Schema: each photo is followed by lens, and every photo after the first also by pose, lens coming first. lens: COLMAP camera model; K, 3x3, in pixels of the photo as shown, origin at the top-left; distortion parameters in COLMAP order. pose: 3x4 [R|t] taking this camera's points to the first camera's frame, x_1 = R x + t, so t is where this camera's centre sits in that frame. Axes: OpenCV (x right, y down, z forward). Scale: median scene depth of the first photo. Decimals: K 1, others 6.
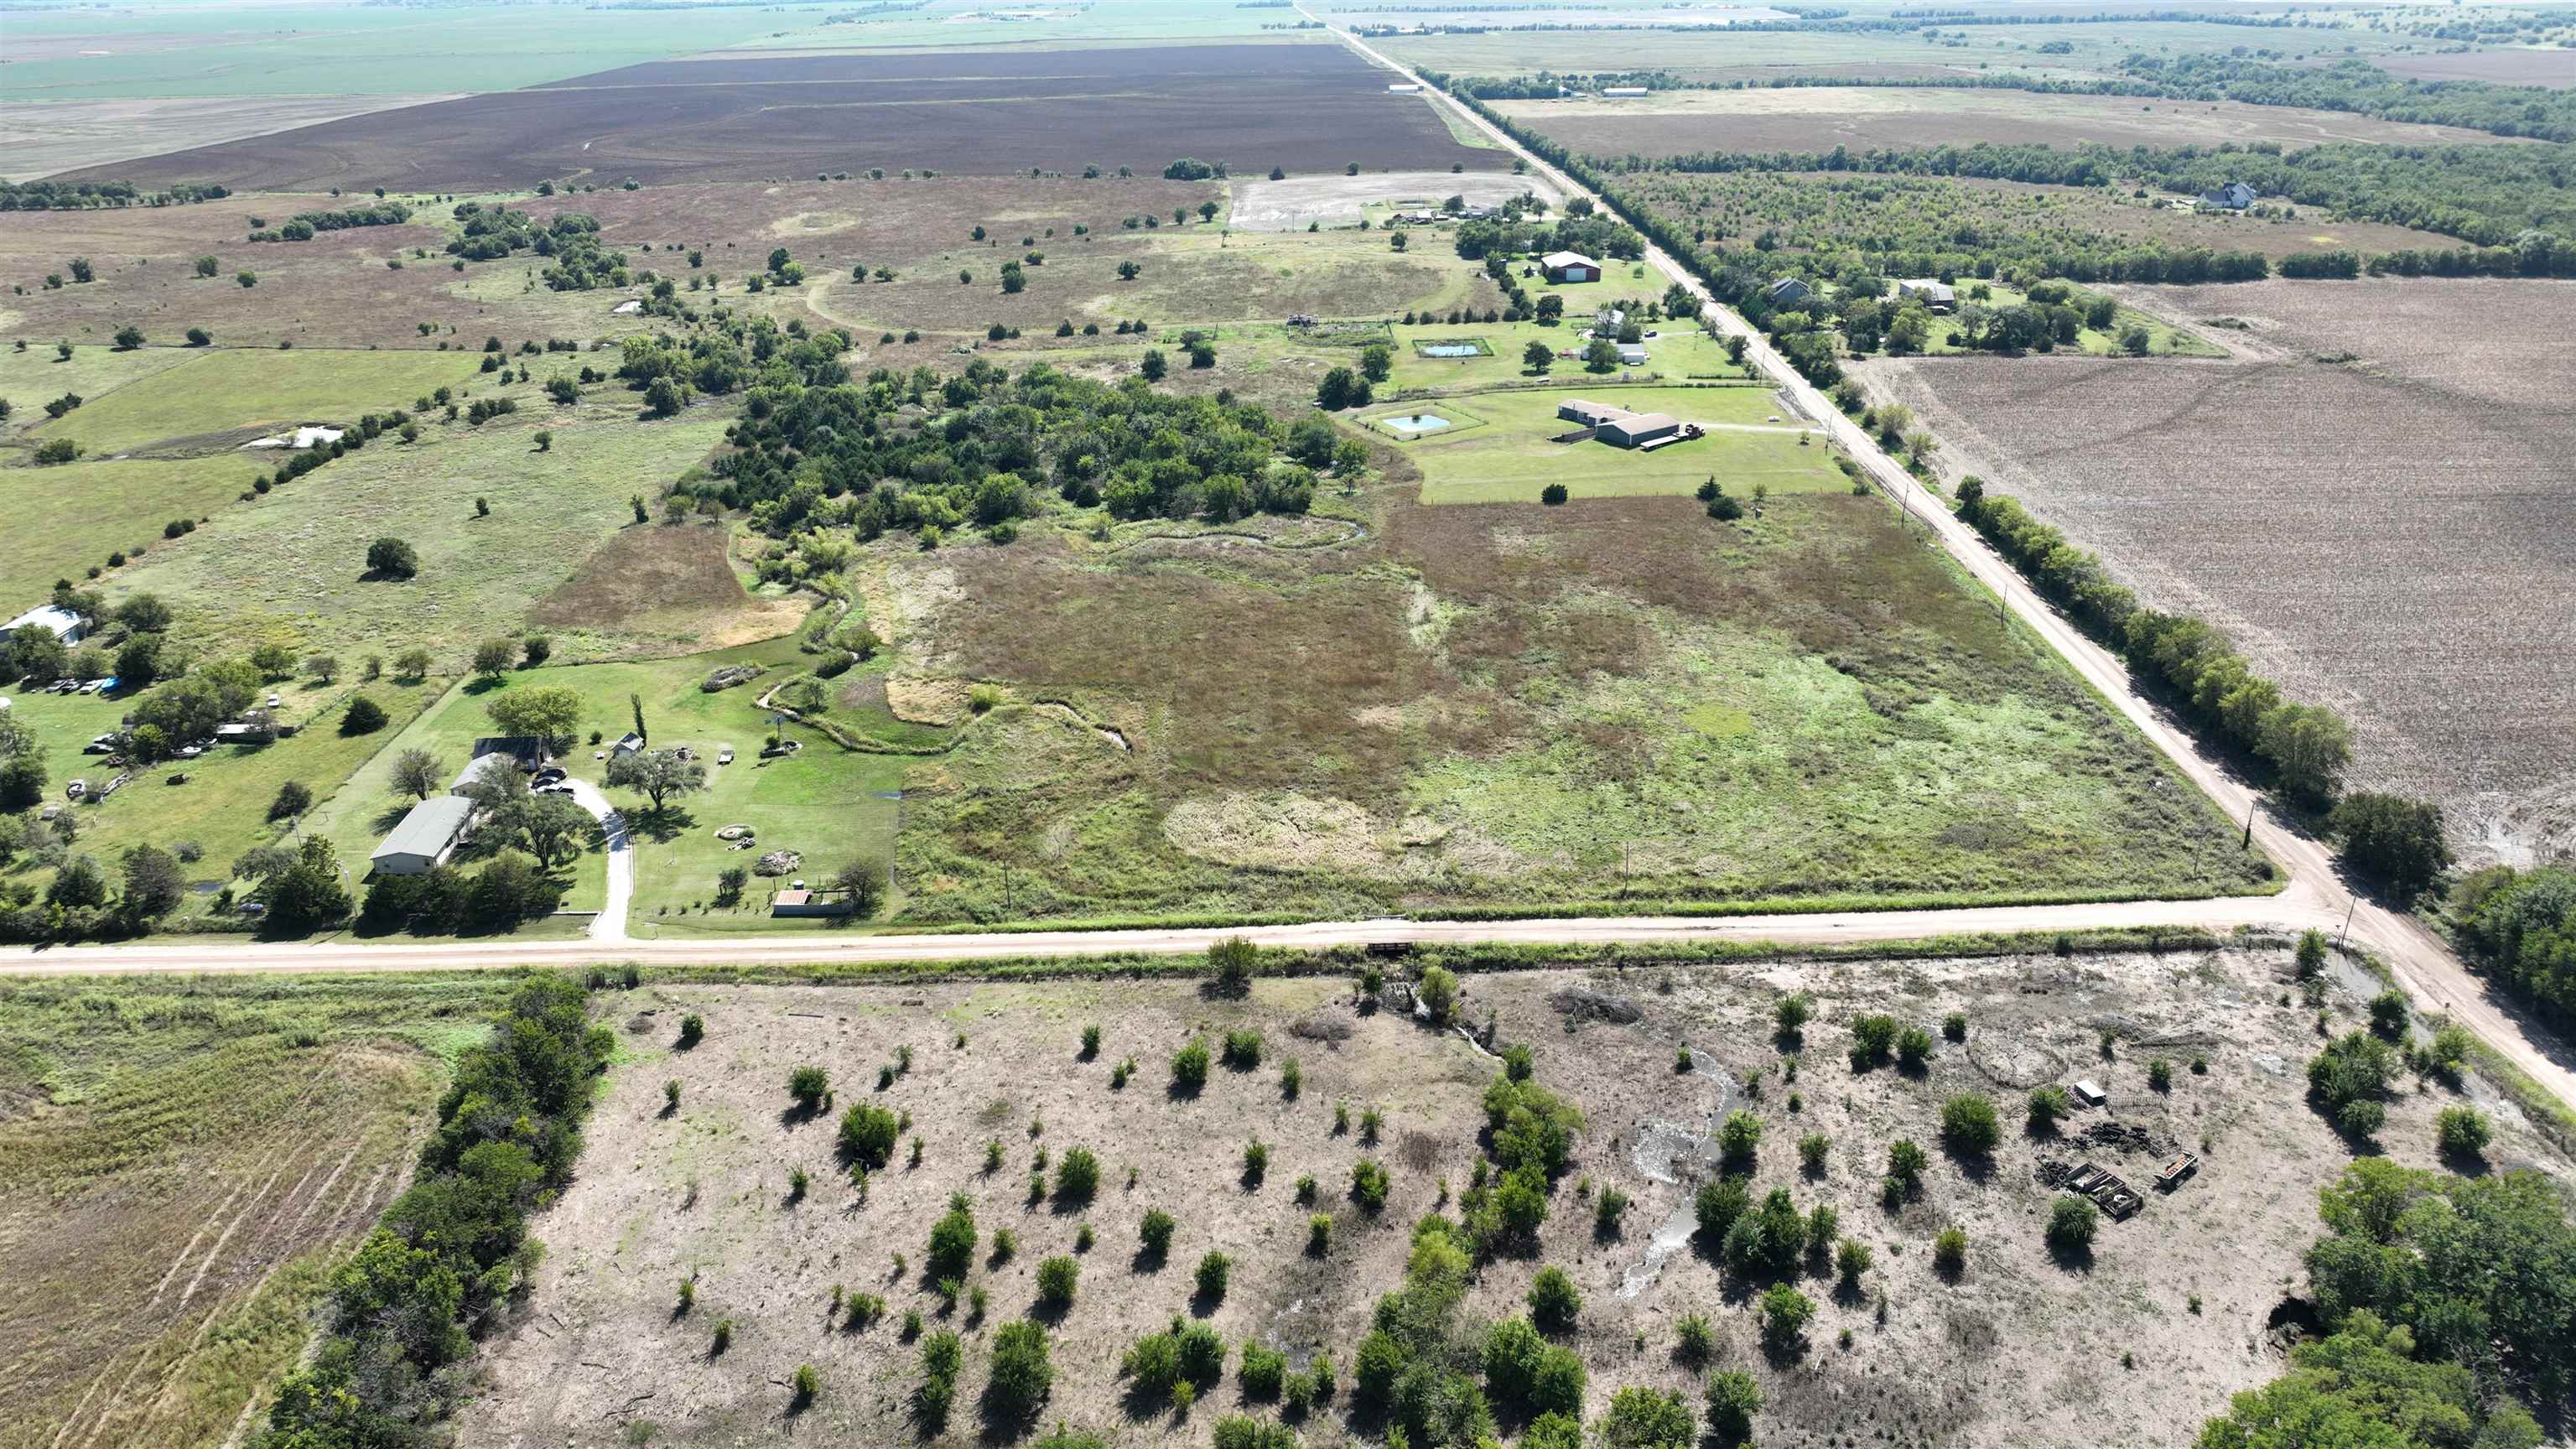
lens RADIAL K [[1793.2, 0, 1288.0], [0, 1793.2, 724.5], [0, 0, 1]] dist [0.005043, 0.004987]
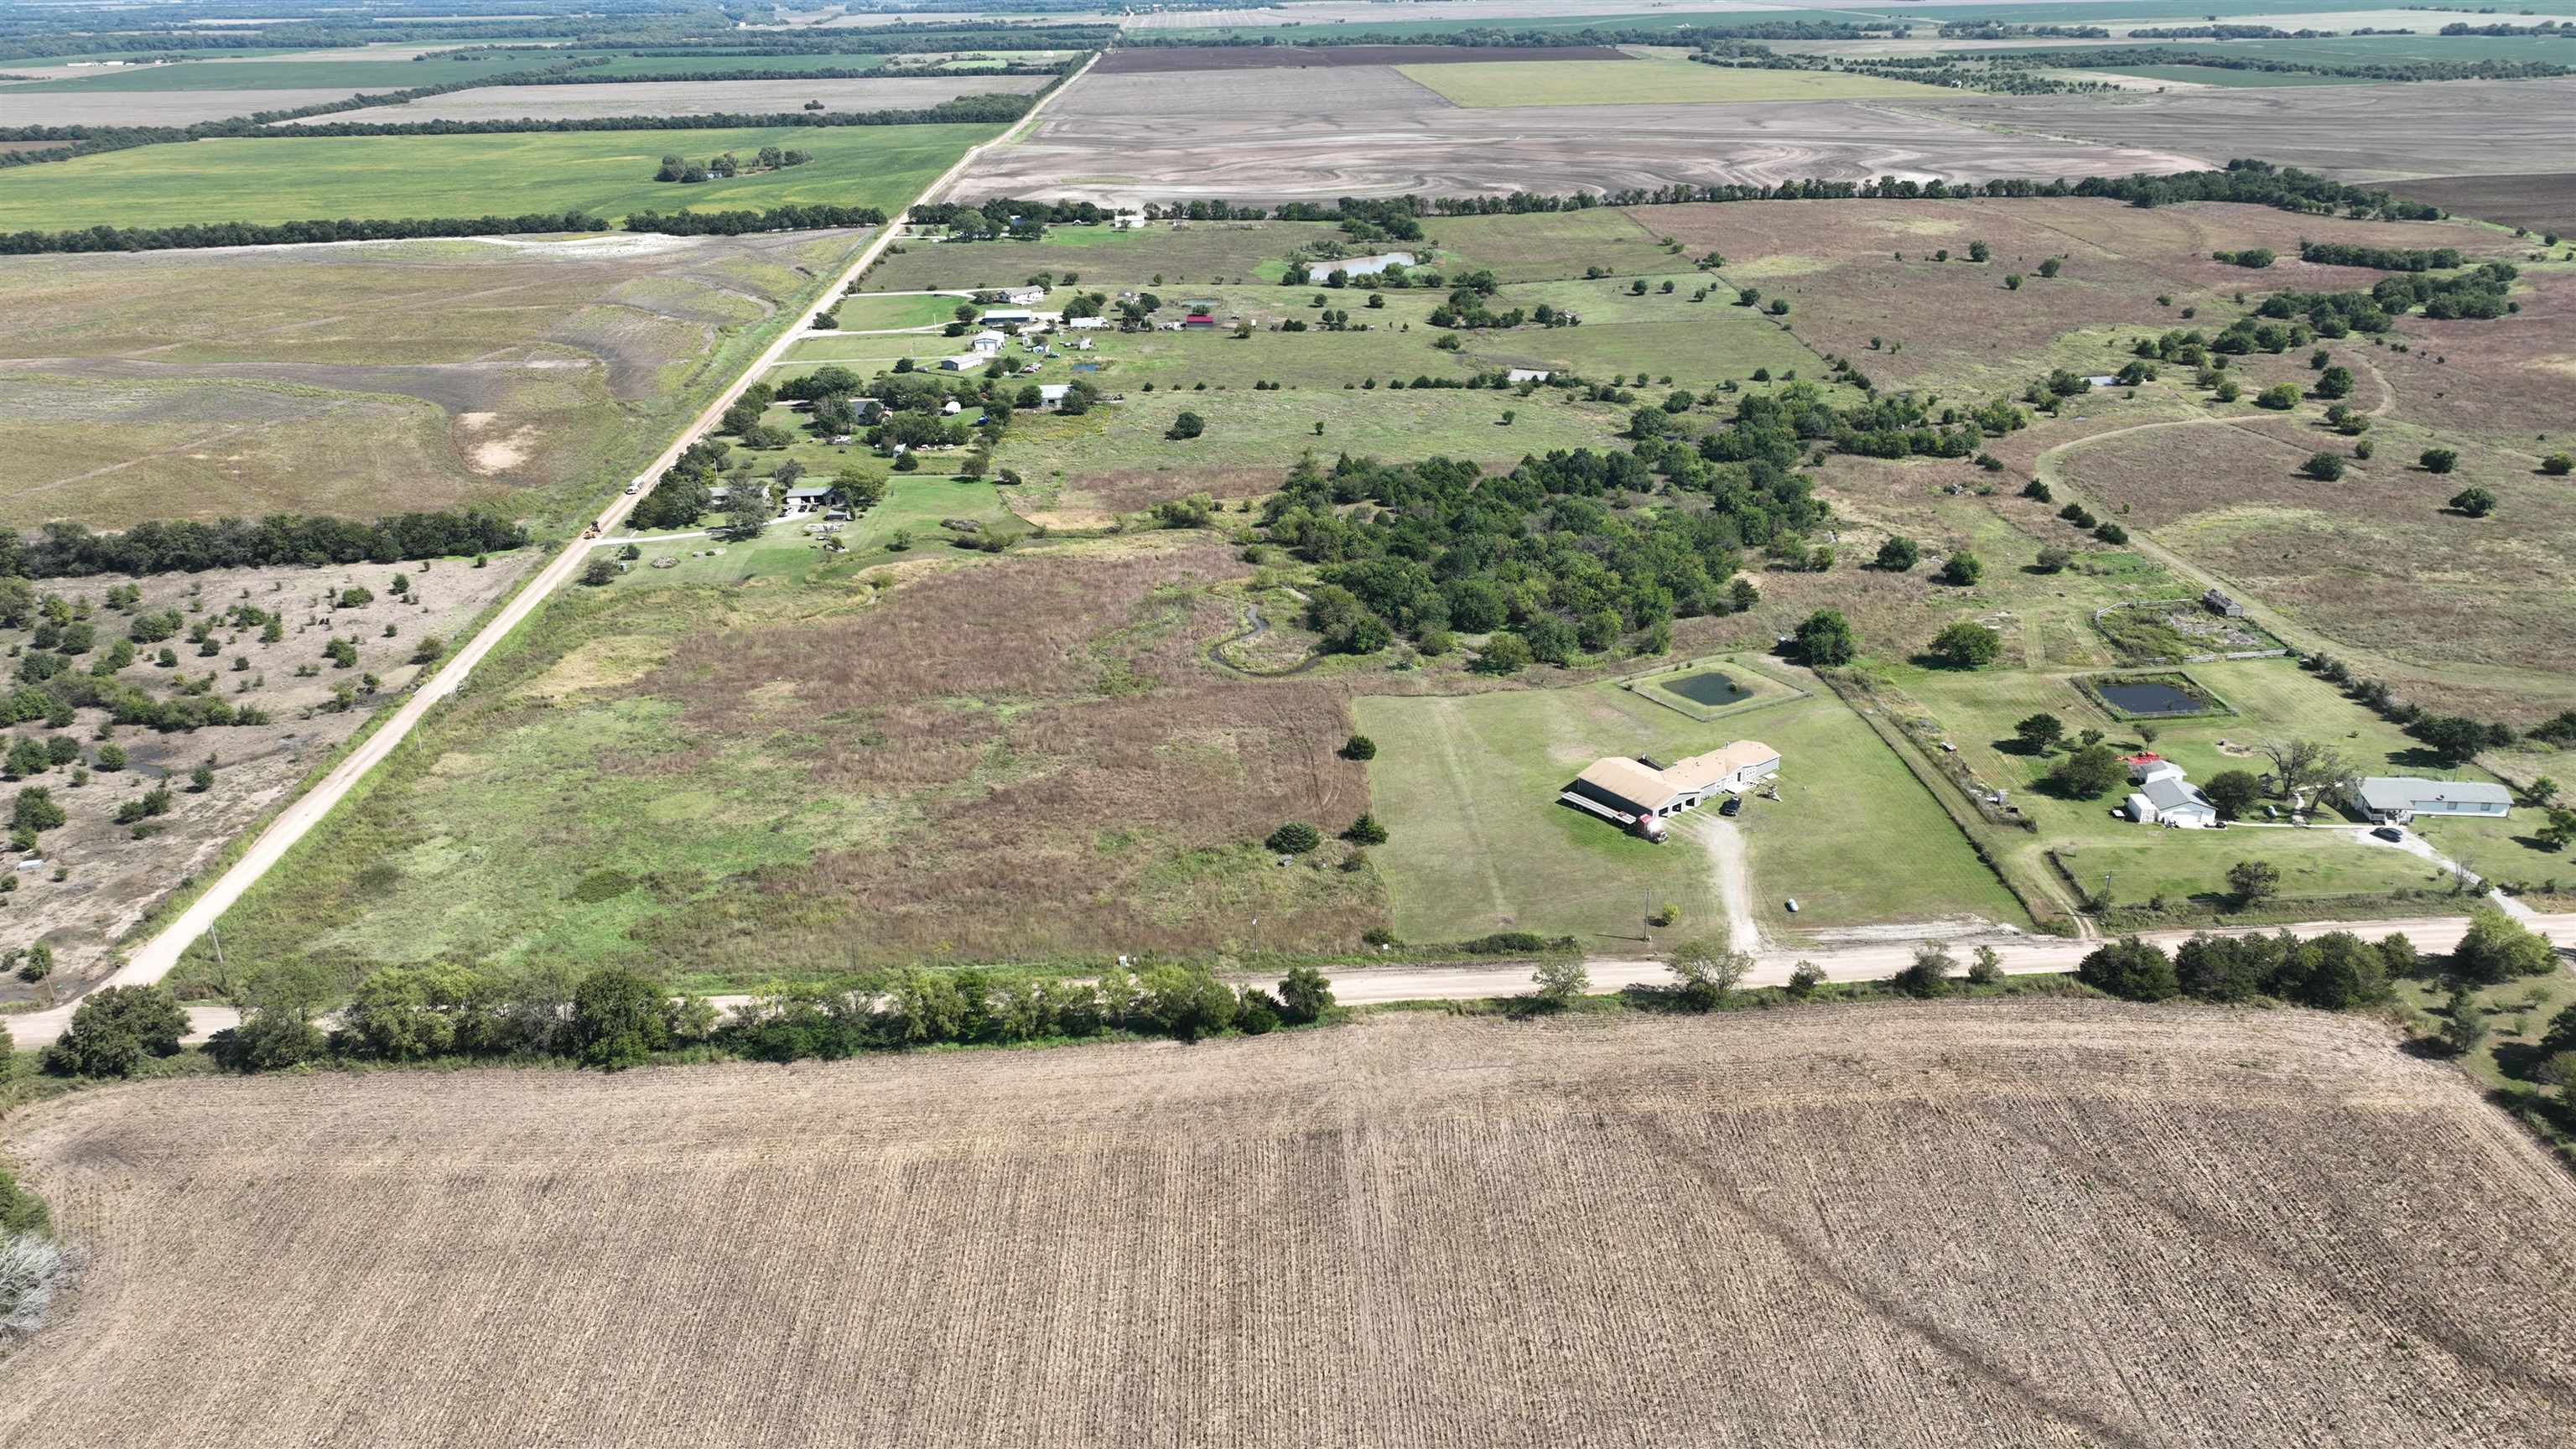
lens RADIAL K [[1793.2, 0, 1288.0], [0, 1793.2, 724.5], [0, 0, 1]] dist [0.005043, 0.004987]
pose [[0.014811, 0.406052, -0.913730, 1.258069], [-0.381125, 0.847134, 0.370280, -0.605024], [0.924405, 0.342761, 0.167303, 1.174145]]
